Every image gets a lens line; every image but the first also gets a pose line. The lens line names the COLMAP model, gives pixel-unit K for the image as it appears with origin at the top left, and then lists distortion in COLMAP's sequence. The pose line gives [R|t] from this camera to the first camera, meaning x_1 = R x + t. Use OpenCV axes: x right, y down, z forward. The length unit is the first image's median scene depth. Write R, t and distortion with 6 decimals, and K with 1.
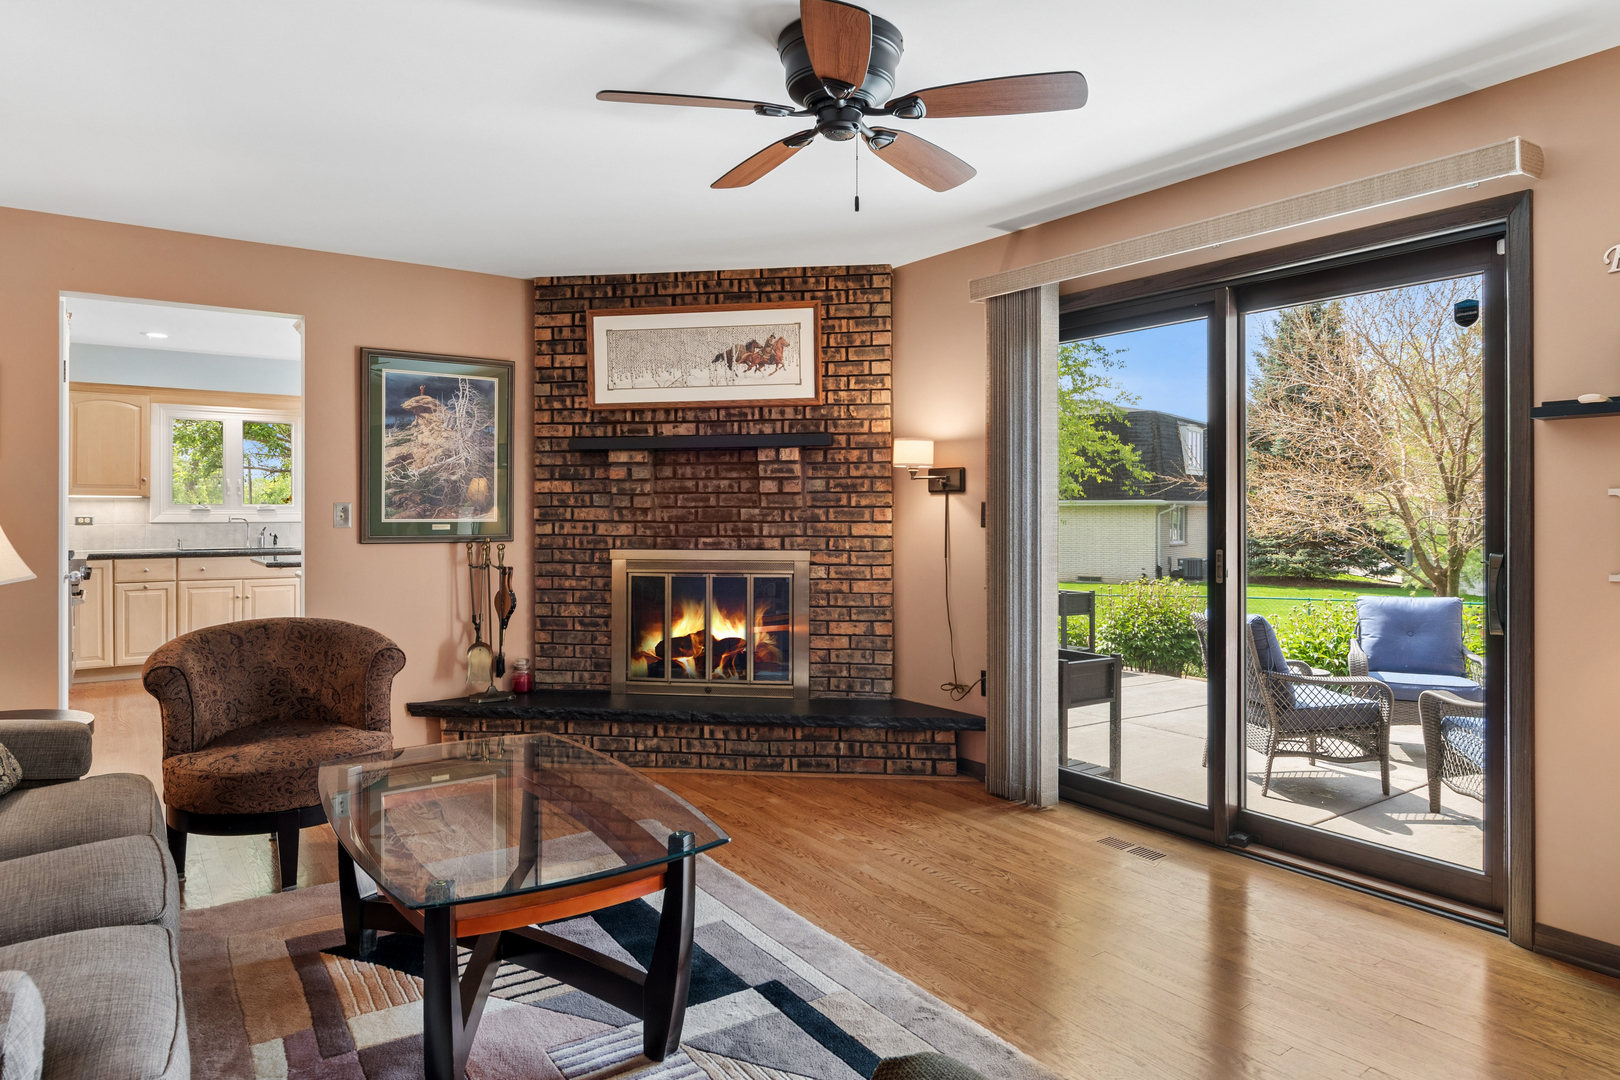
lens RADIAL K [[972.7, 0, 795.0], [0, 972.7, 512.4], [0, 0, 1]] dist [0.001047, -0.004519]
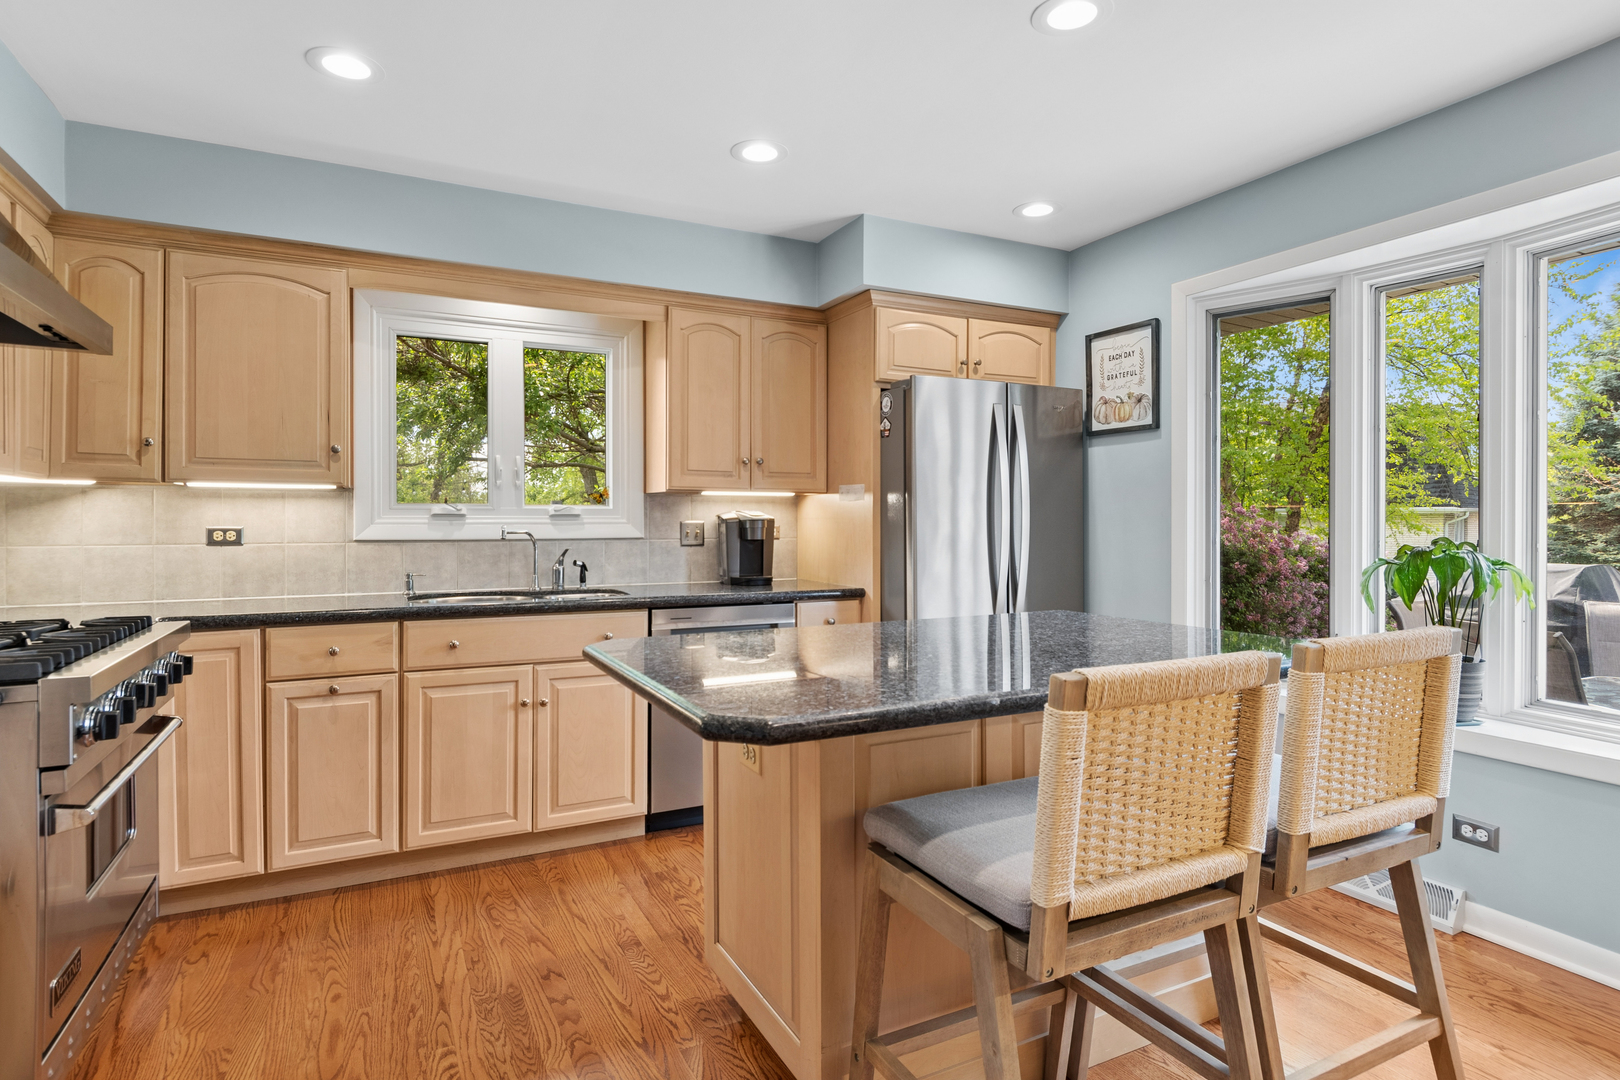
lens RADIAL K [[858.4, 0, 808.4], [0, 858.4, 528.0], [0, 0, 1]] dist [0.002308, 0.000202]
pose [[0.989276, 0.003998, -0.146002, -0.379191], [-0.002620, 0.999950, 0.009632, -0.000540], [0.146033, -0.009146, 0.989237, 0.615505]]
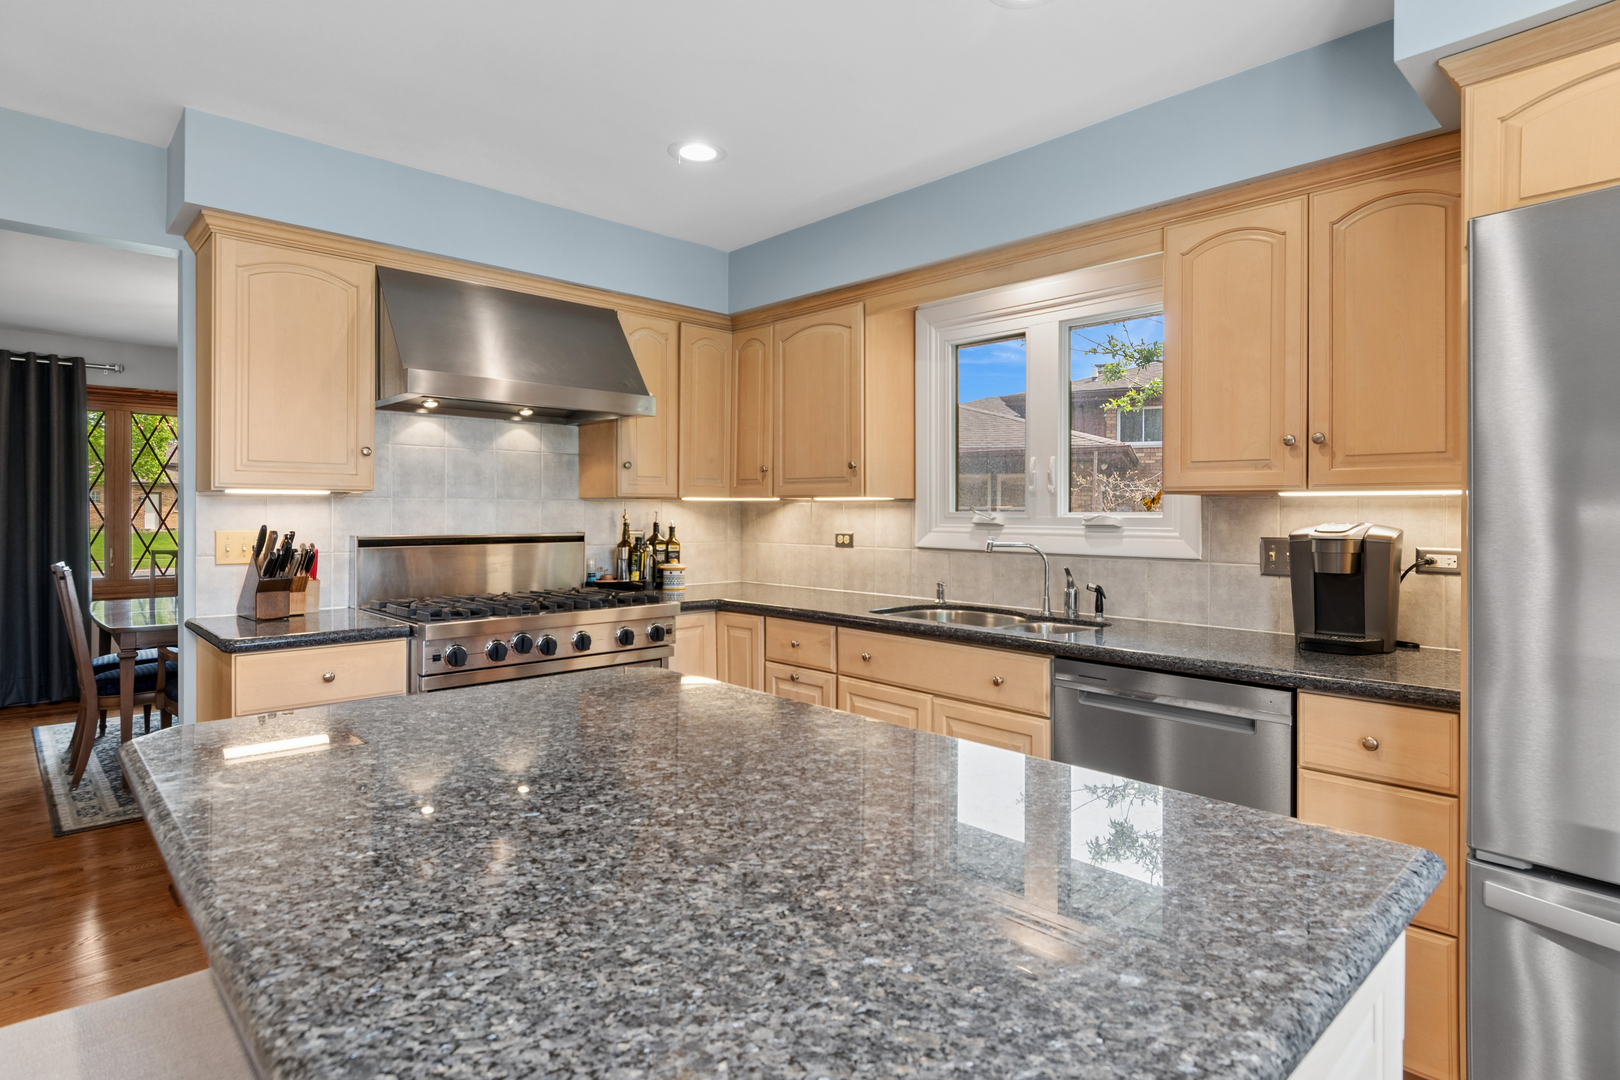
lens RADIAL K [[858.4, 0, 800.1], [0, 858.4, 511.3], [0, 0, 1]] dist [0.002308, 0.000202]
pose [[0.132035, 0.001903, -0.991243, -0.213550], [-0.005079, 0.999986, 0.001243, -0.009408], [0.991232, 0.004871, 0.132043, 0.898186]]
